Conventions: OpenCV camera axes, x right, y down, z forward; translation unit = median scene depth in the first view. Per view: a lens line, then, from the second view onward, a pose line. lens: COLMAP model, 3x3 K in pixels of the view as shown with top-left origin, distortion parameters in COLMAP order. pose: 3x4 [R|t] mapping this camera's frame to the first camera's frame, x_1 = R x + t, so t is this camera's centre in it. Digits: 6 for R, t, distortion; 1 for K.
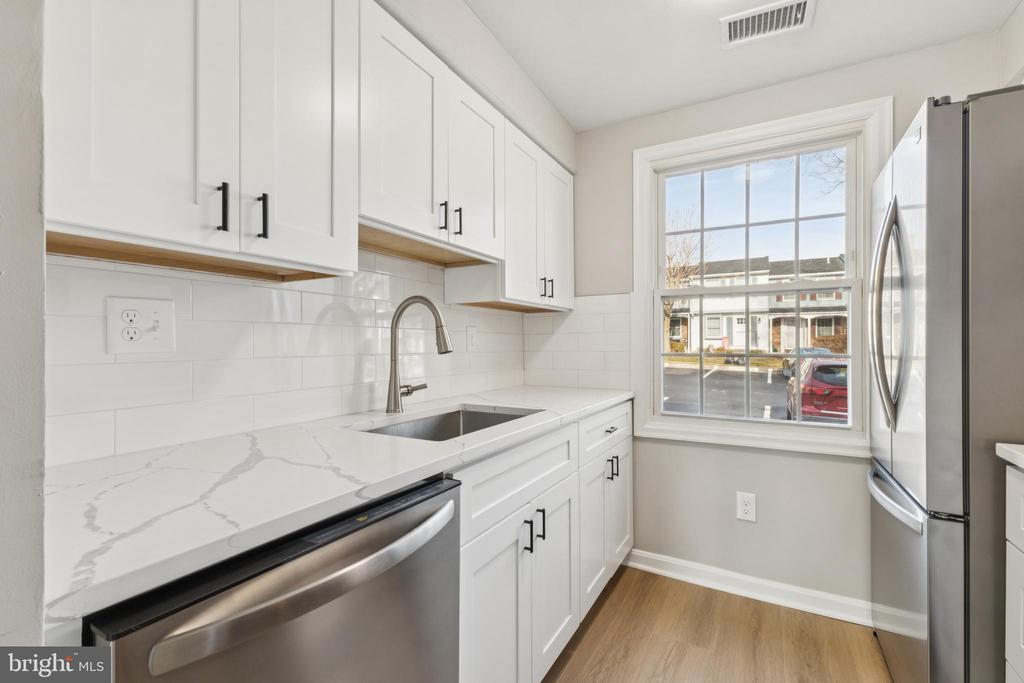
lens RADIAL K [[450.8, 0, 511.3], [0, 450.8, 344.3], [0, 0, 1]] dist [0.008513, -0.000326]
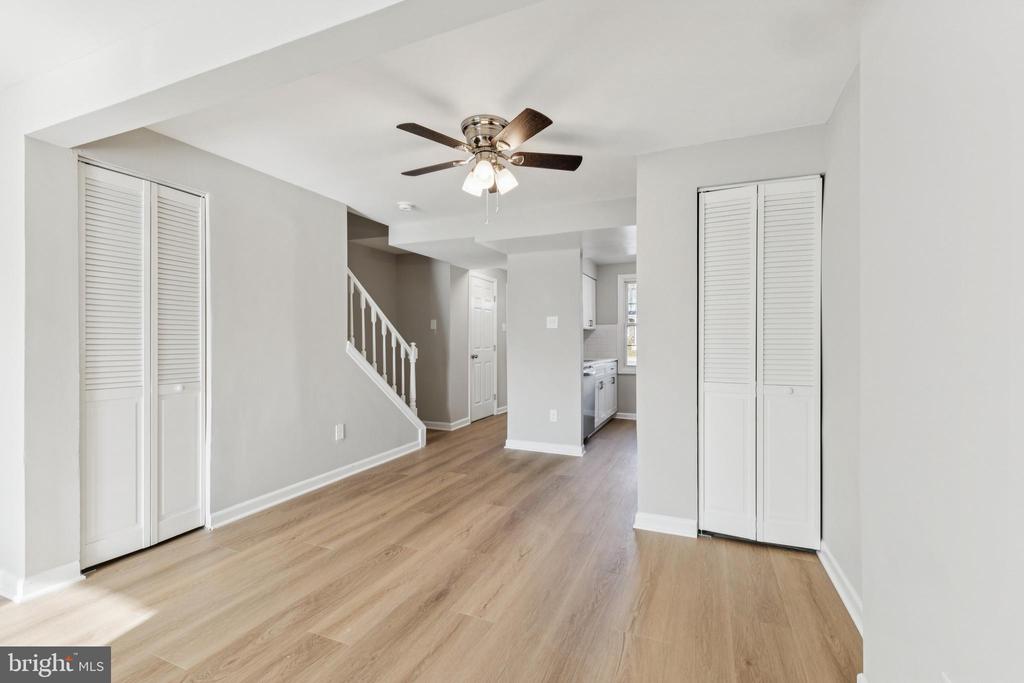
lens RADIAL K [[443.1, 0, 517.8], [0, 443.1, 345.6], [0, 0, 1]] dist [0.004127, -0.000186]
pose [[0.993893, -0.004435, 0.110261, -0.835883], [0.003495, 0.999956, 0.008721, -0.002045], [-0.110295, -0.008283, 0.993864, -2.160312]]
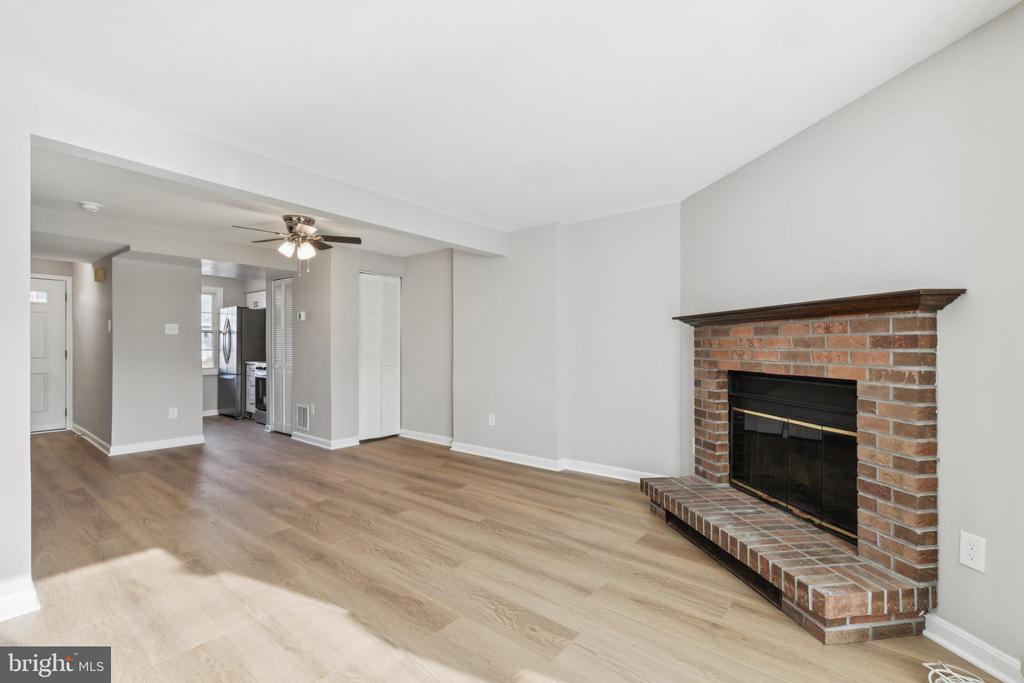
lens RADIAL K [[443.1, 0, 517.8], [0, 443.1, 345.6], [0, 0, 1]] dist [0.004127, -0.000186]
pose [[0.157299, -0.001023, 0.987551, -2.703457], [0.000622, 0.999999, 0.000937, -0.008581], [-0.987551, 0.000467, 0.157299, -2.267110]]
